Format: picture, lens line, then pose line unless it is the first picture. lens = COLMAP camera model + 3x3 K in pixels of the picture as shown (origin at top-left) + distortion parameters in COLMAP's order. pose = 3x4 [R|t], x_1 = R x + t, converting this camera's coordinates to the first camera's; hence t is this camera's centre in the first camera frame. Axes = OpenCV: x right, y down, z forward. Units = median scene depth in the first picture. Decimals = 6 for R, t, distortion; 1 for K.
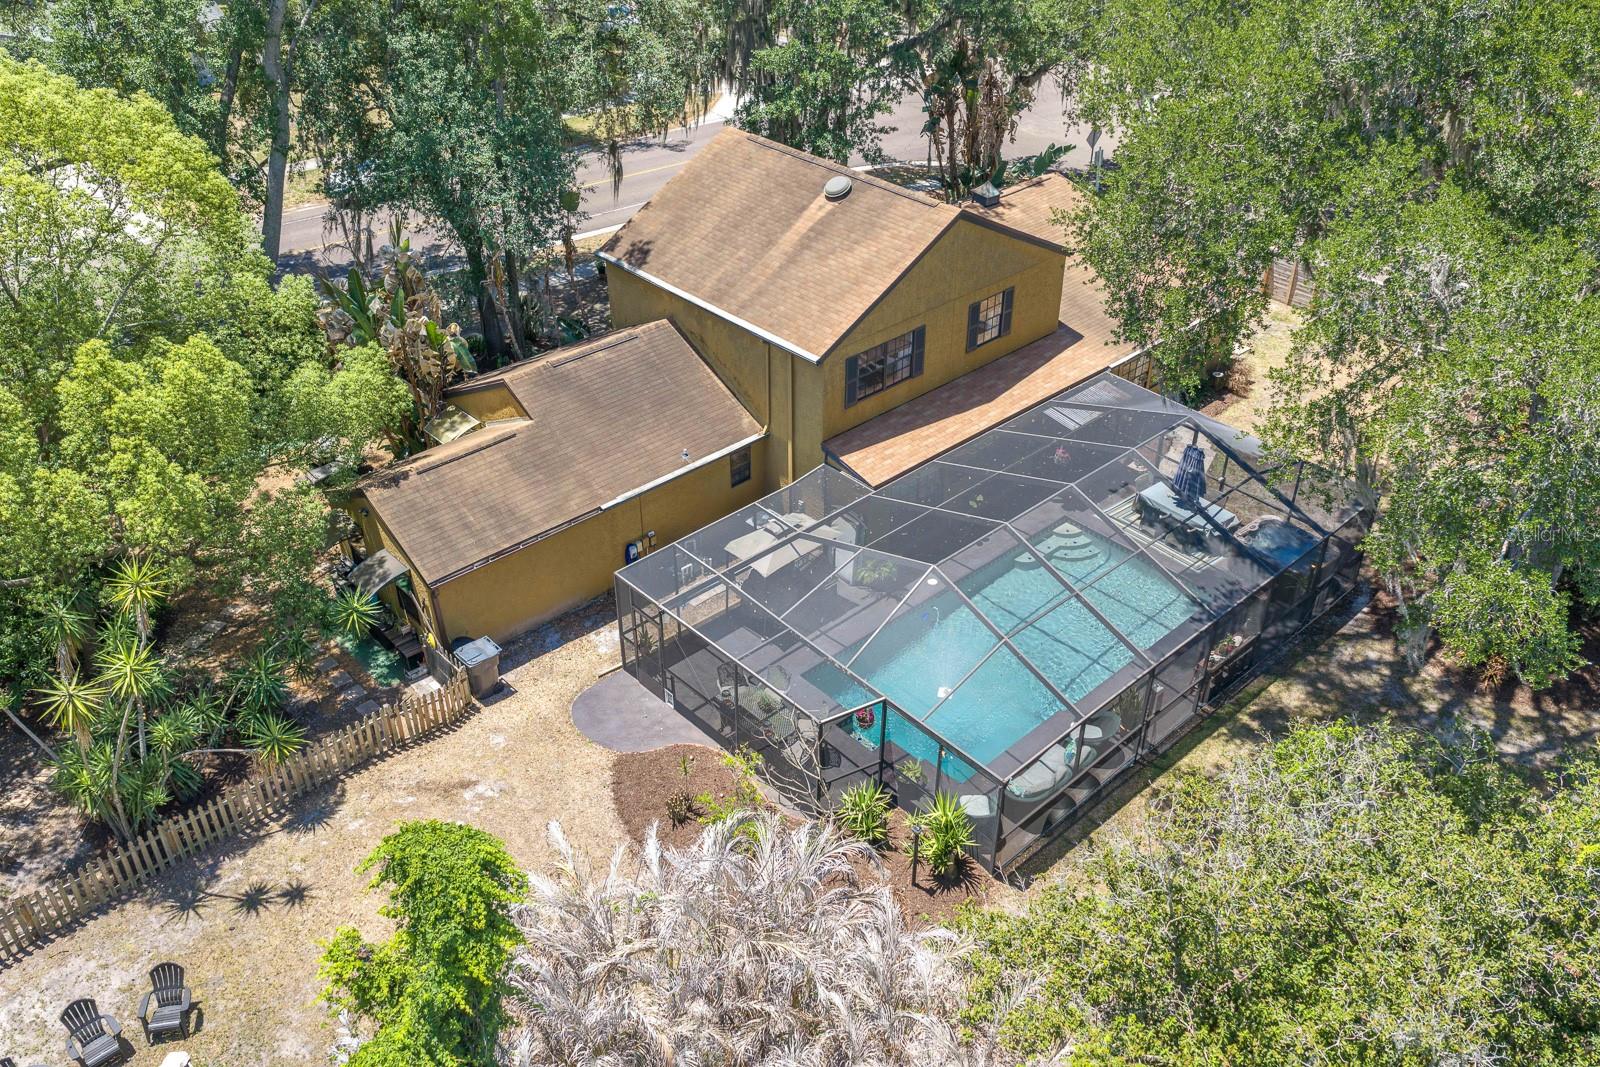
lens RADIAL K [[1314.9, 0, 796.7], [0, 1314.9, 527.3], [0, 0, 1]] dist [0.049597, -0.113585]
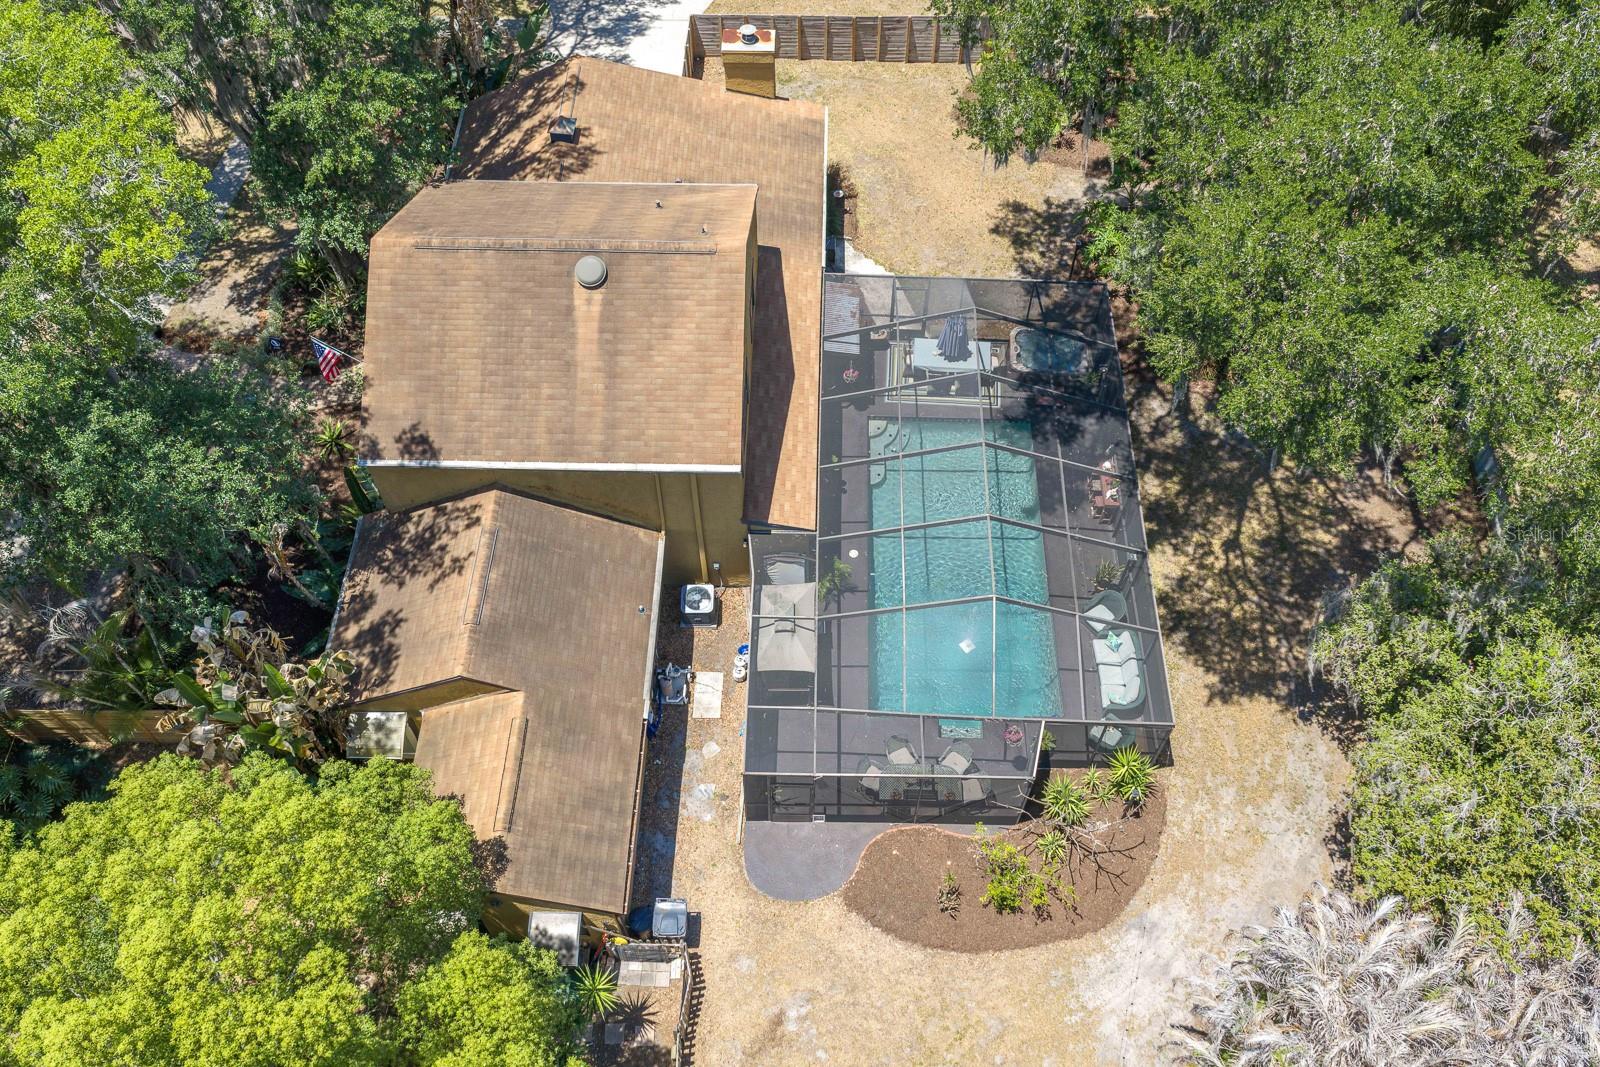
lens RADIAL K [[1314.9, 0, 796.7], [0, 1314.9, 527.3], [0, 0, 1]] dist [0.049597, -0.113585]
pose [[0.691599, -0.598424, 0.404450, -0.395193], [0.412133, 0.786811, 0.459429, -0.548655], [-0.593159, -0.151053, 0.790788, 0.191018]]
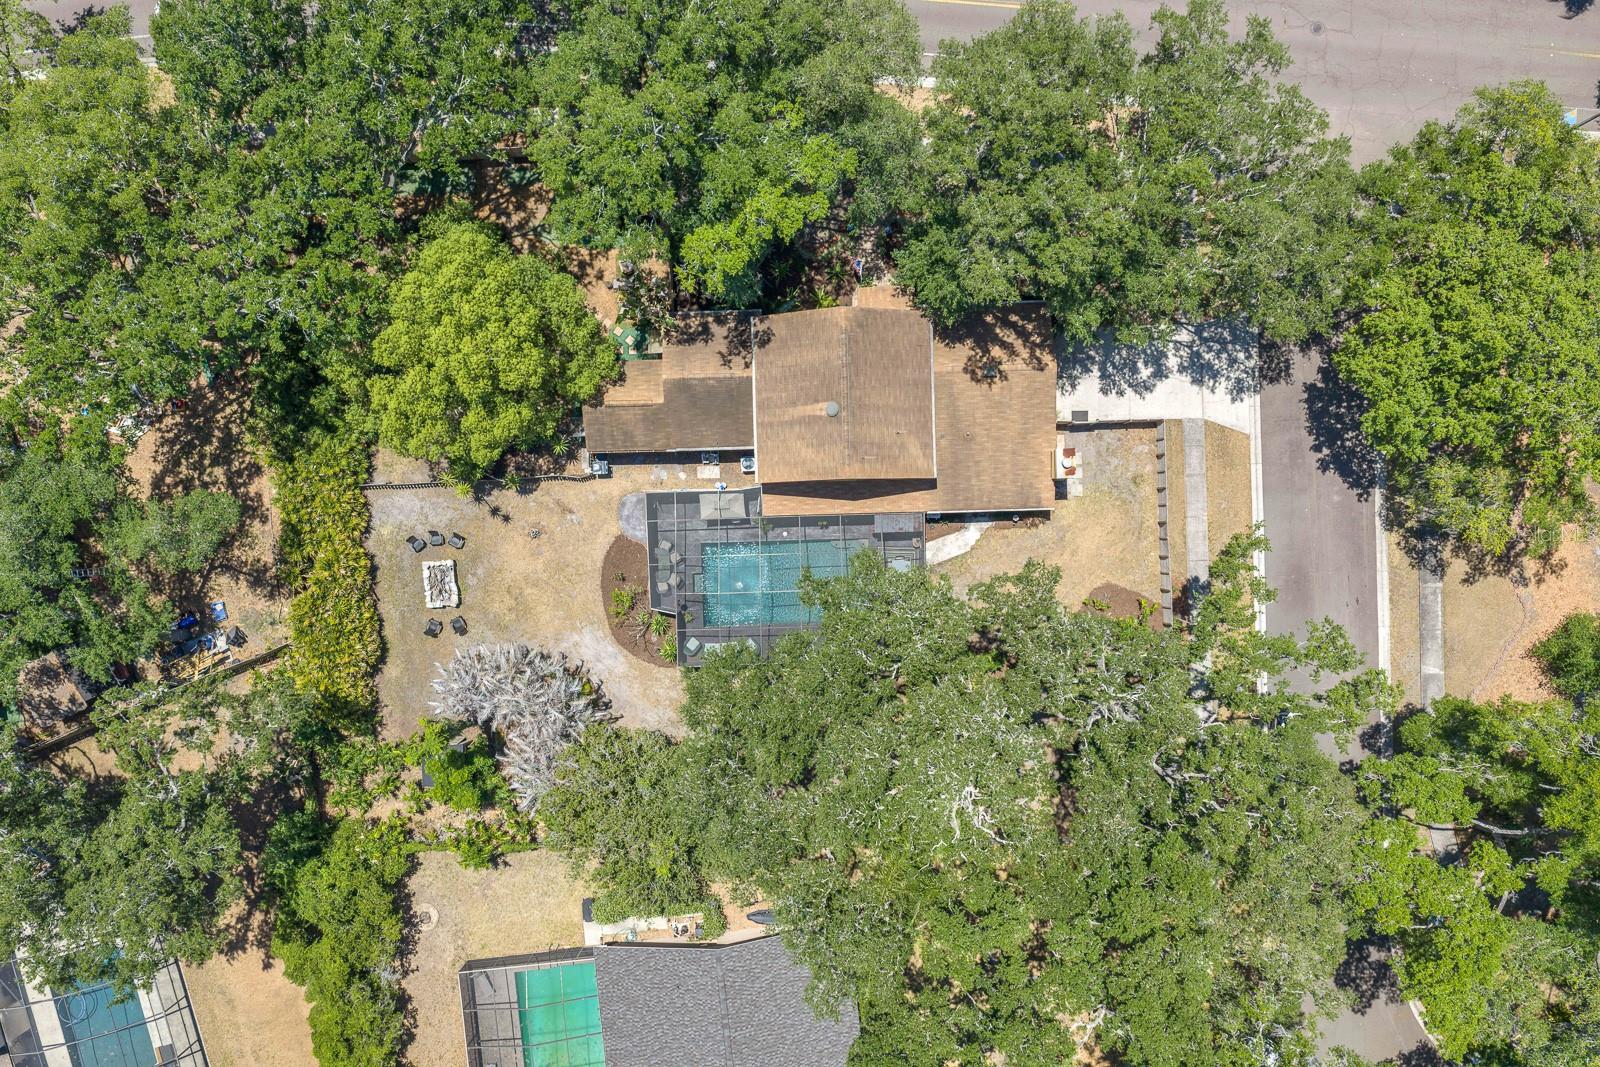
lens RADIAL K [[1316.9, 0, 800.0], [0, 1316.9, 533.5], [0, 0, 1]] dist [-0.006145, 0.001441]
pose [[0.759314, 0.650723, 0.001381, 0.130375], [-0.369684, 0.429627, 0.823865, -2.066083], [0.535515, -0.626083, 0.566784, -0.322604]]
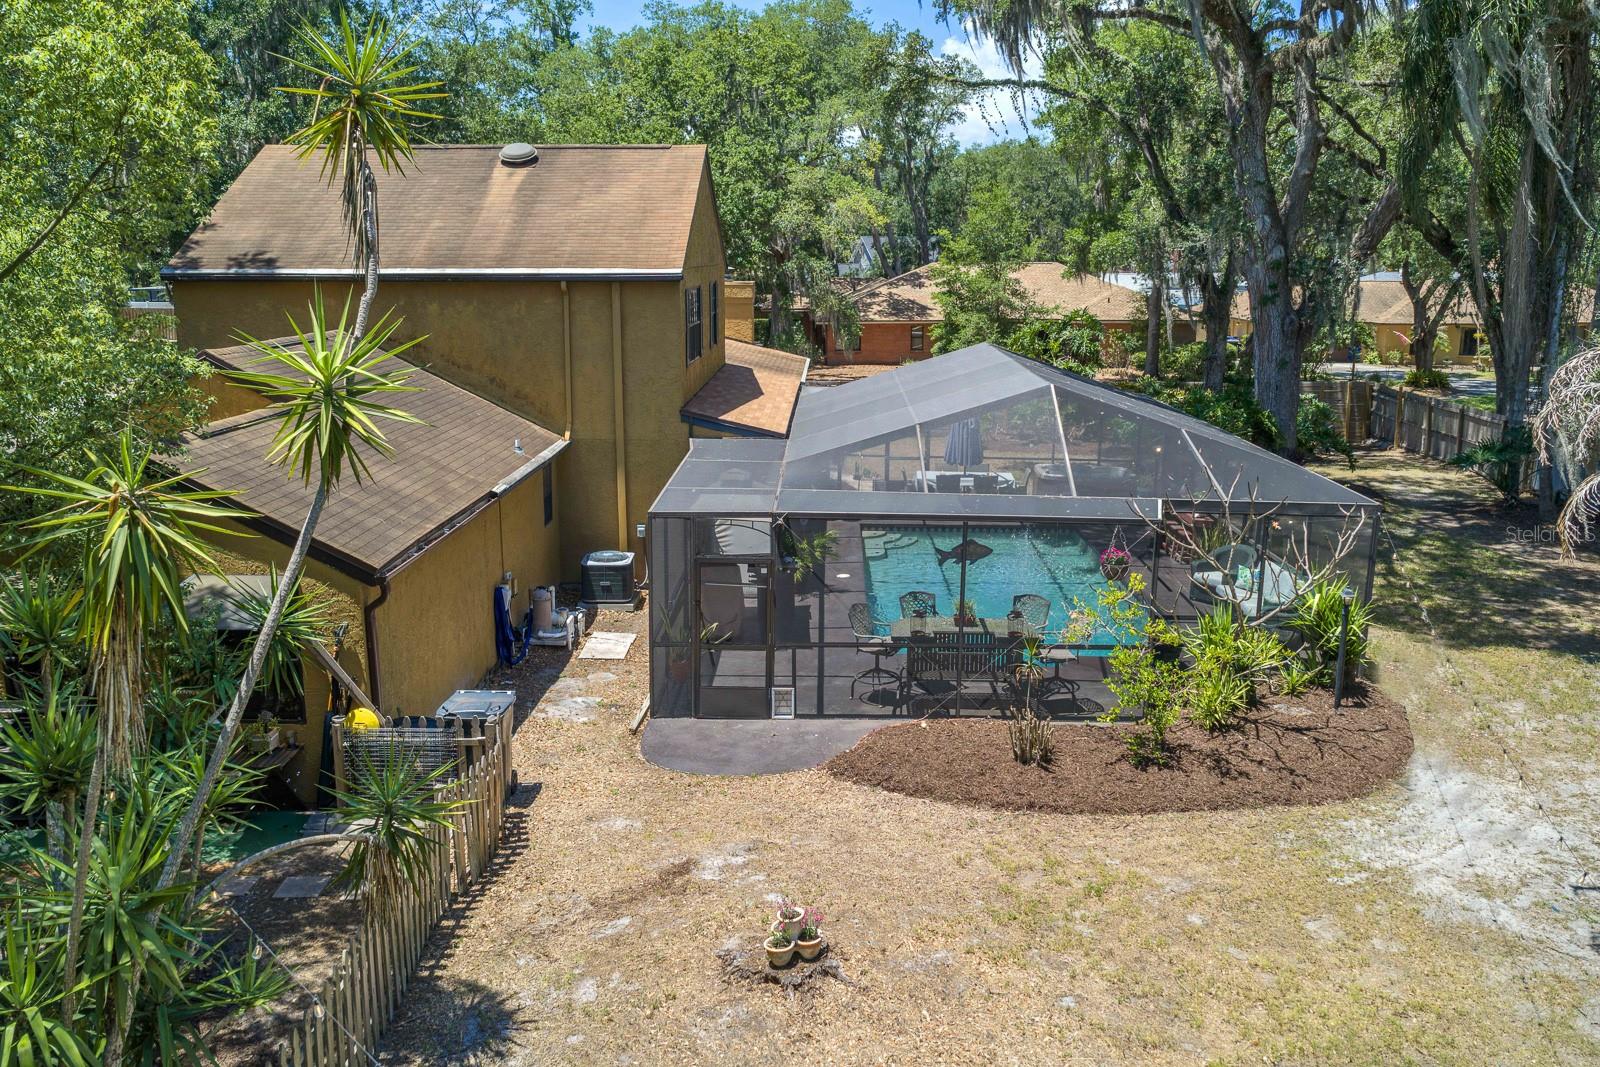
lens RADIAL K [[1314.9, 0, 796.7], [0, 1314.9, 527.3], [0, 0, 1]] dist [0.049597, -0.113585]
pose [[0.693292, -0.140041, 0.706920, -0.490402], [0.398905, 0.891527, -0.214603, 0.185691], [-0.600185, 0.430776, 0.673951, 0.552920]]
